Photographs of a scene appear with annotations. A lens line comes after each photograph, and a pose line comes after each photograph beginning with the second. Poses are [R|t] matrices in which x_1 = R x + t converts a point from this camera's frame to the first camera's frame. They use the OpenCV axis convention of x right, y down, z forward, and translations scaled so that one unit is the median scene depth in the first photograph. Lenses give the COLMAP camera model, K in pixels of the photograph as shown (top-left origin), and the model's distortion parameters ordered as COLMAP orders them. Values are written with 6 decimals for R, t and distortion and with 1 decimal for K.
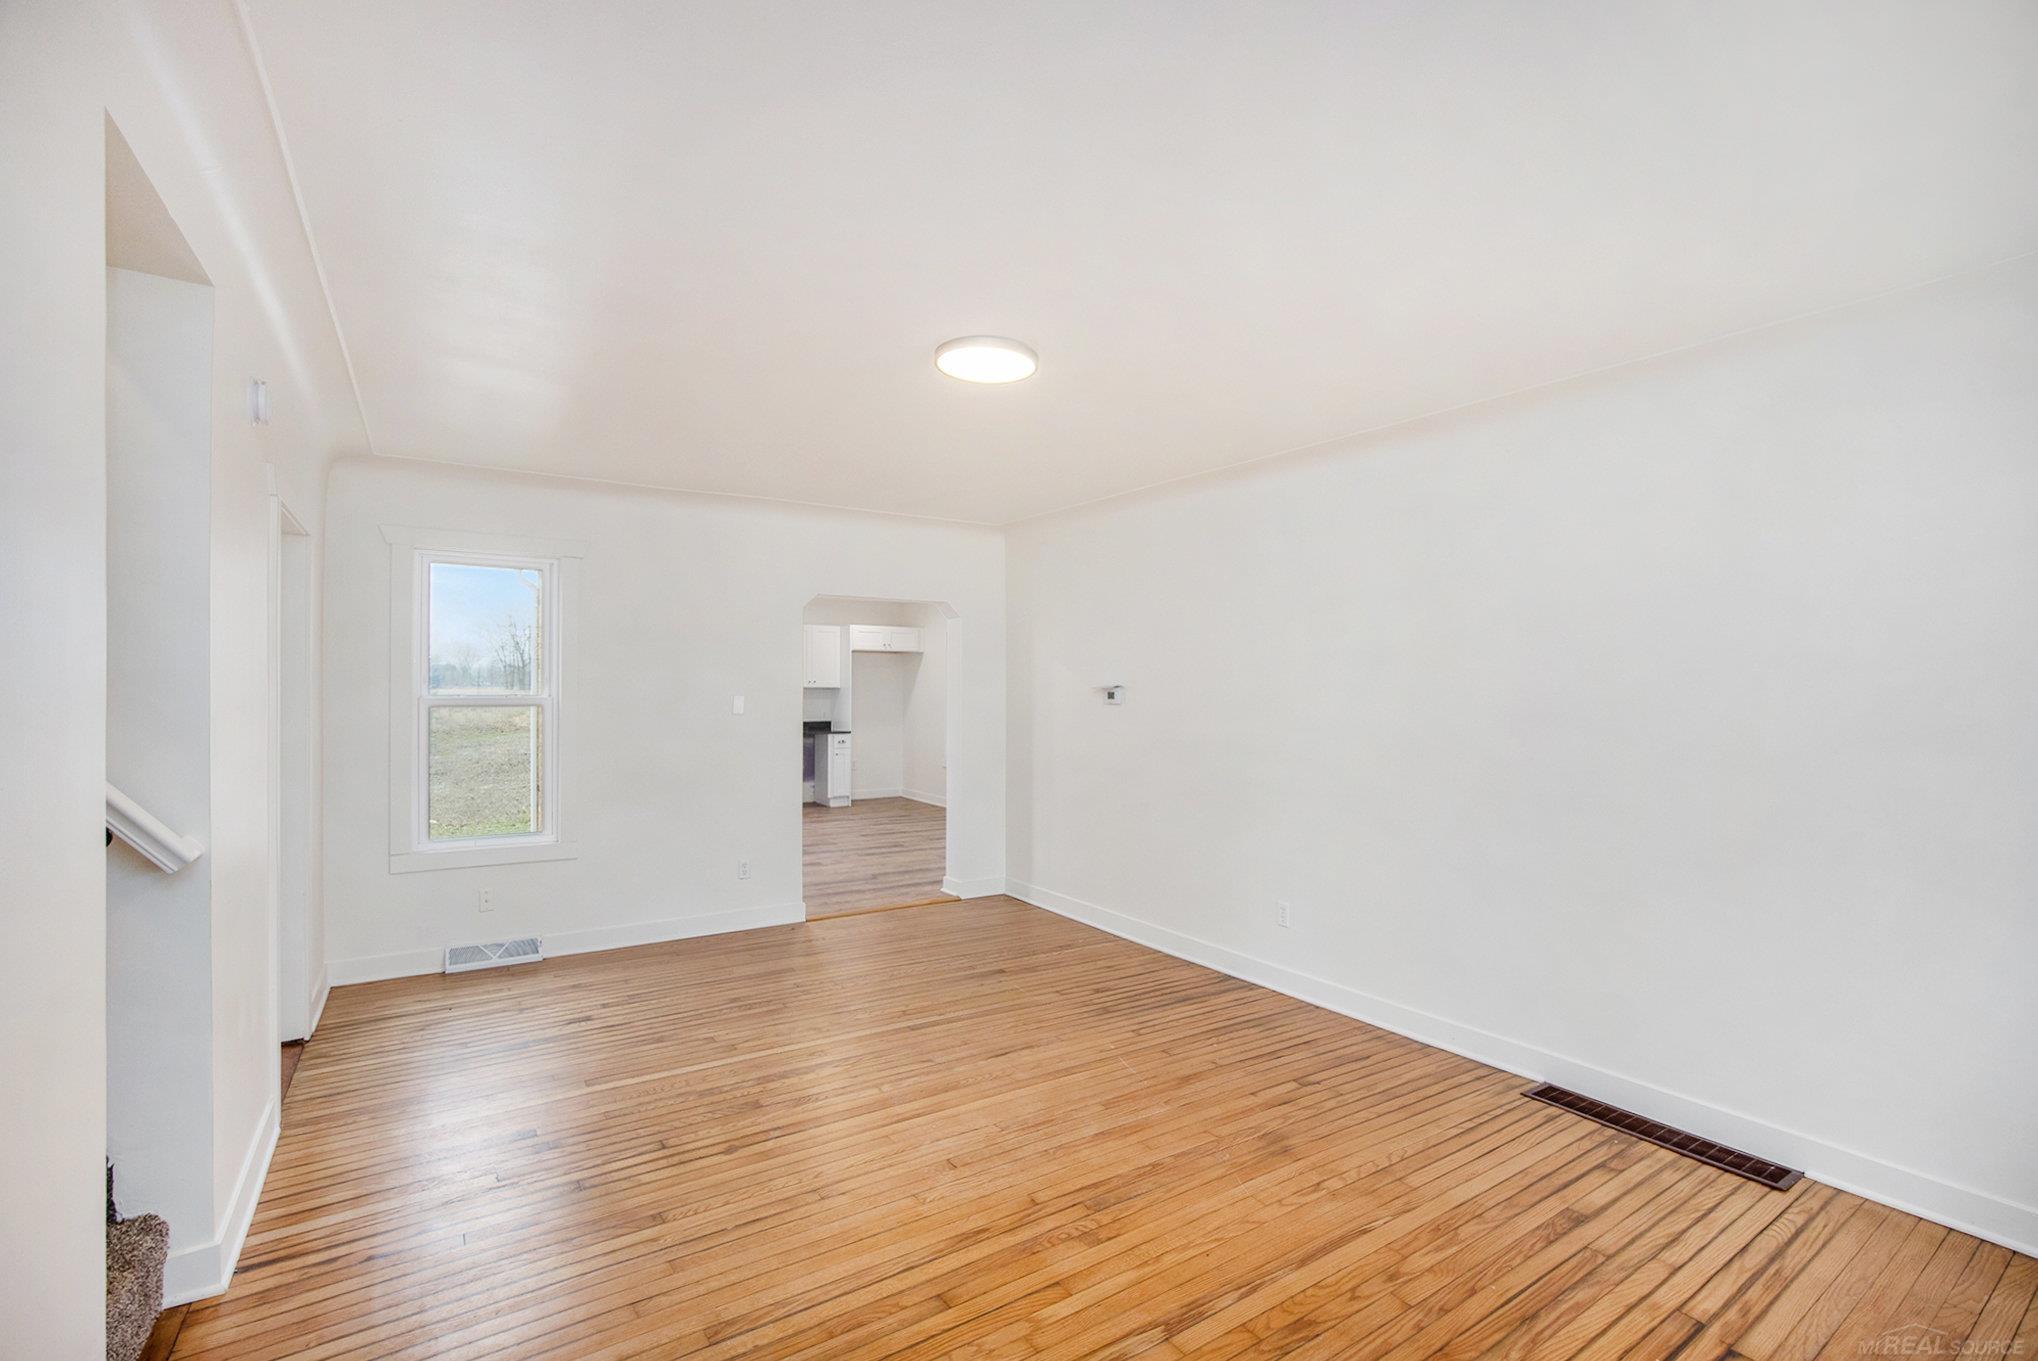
lens RADIAL K [[850.3, 0, 1015.6], [0, 850.3, 687.1], [0, 0, 1]] dist [-0.001307, -0.000027]
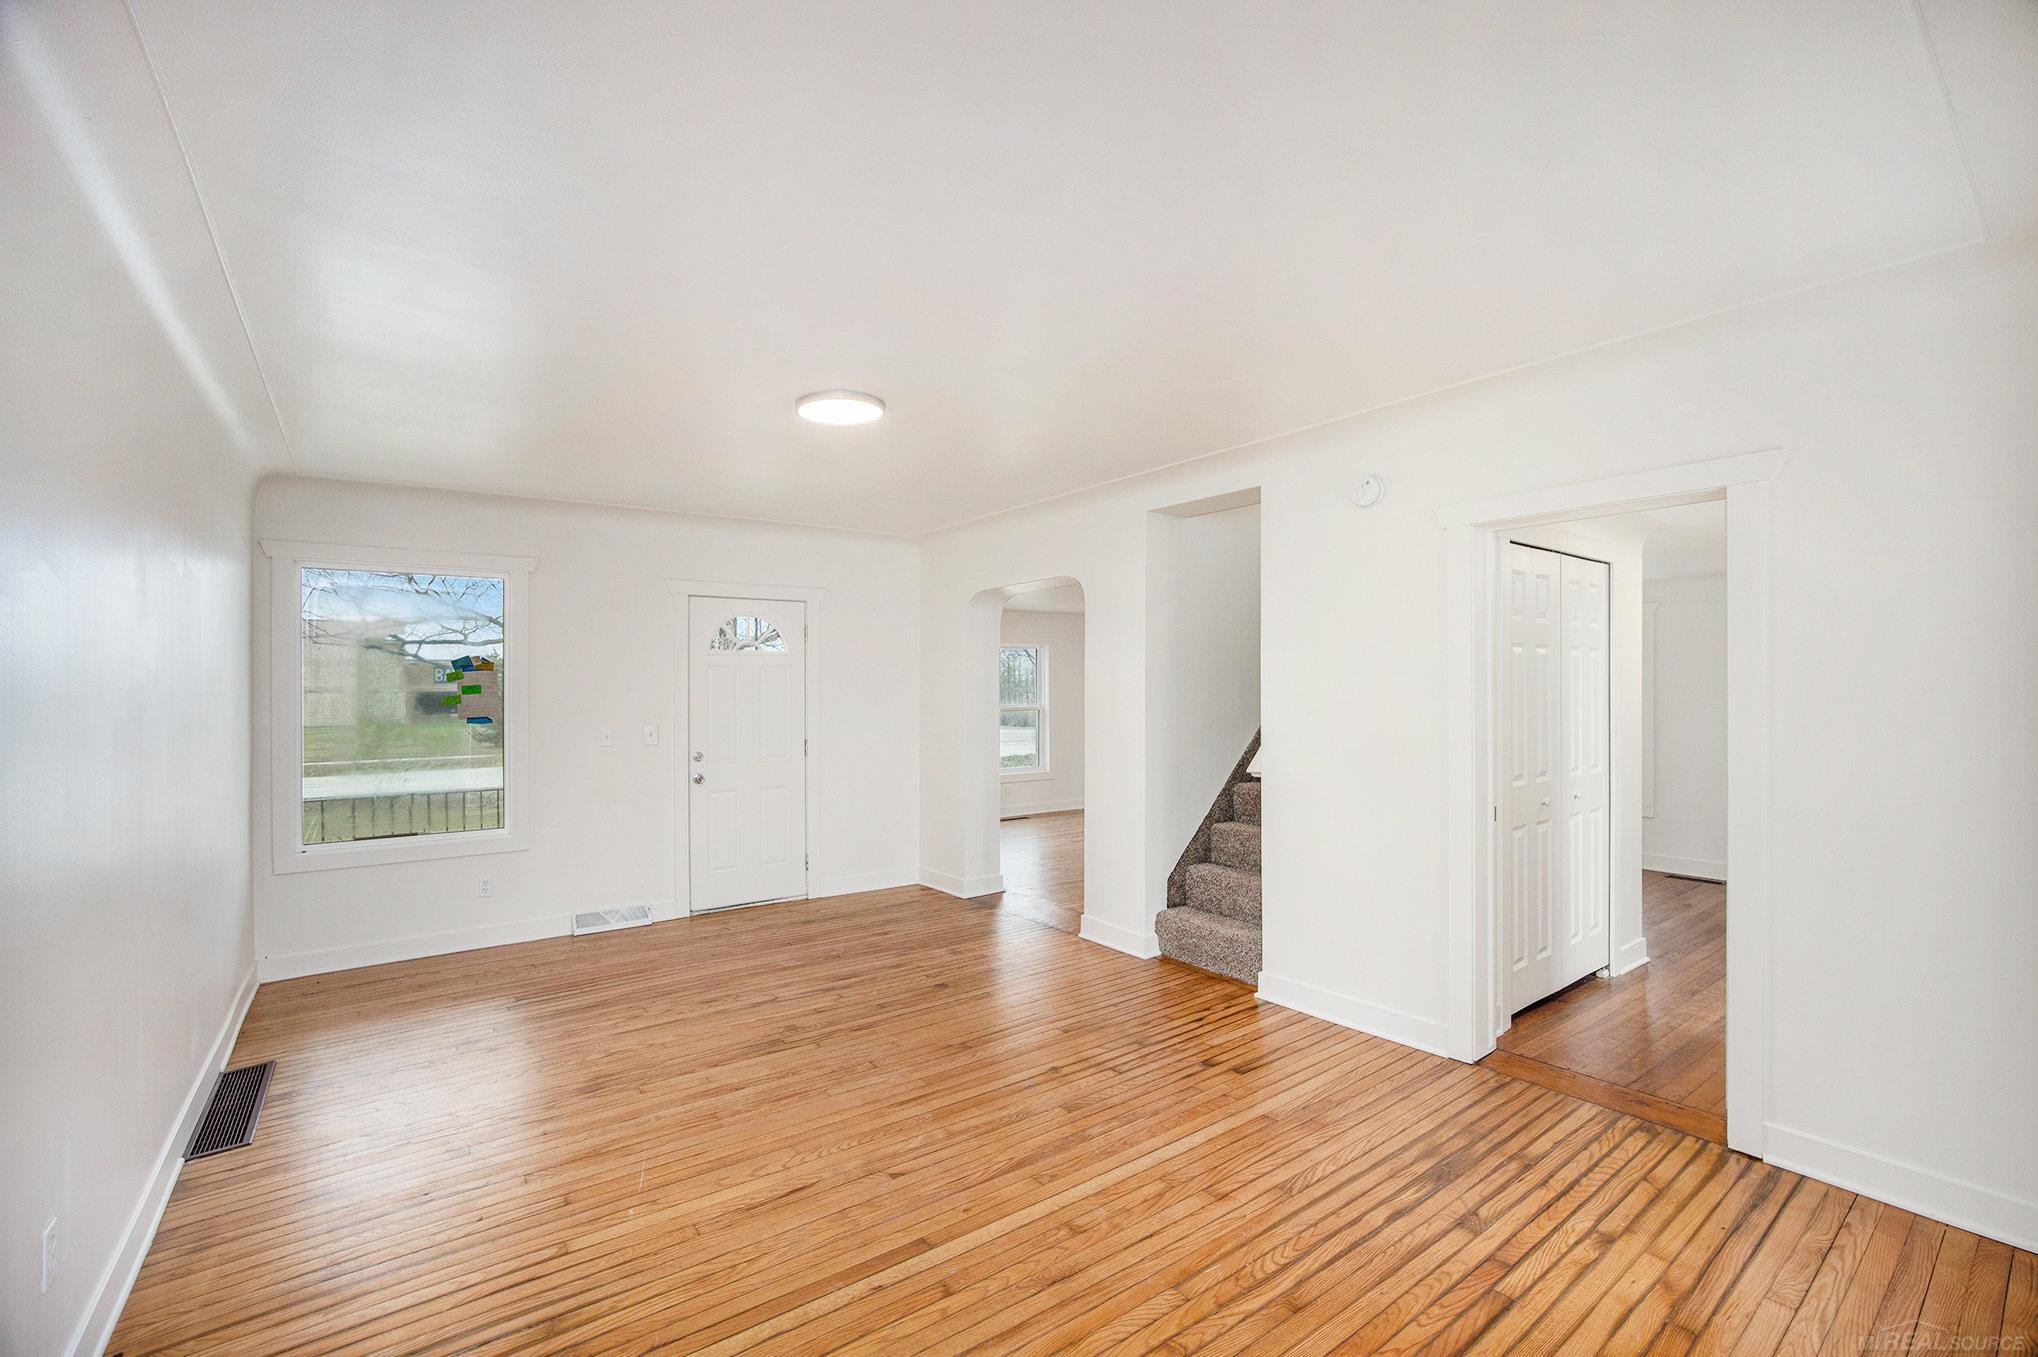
lens RADIAL K [[850.3, 0, 1024.9], [0, 850.3, 684.5], [0, 0, 1]] dist [-0.001307, -0.000027]
pose [[-0.997437, 0.008338, -0.071057, -0.186603], [0.010213, 0.999608, -0.026061, 0.019230], [0.070812, -0.026720, -0.997132, 1.985069]]
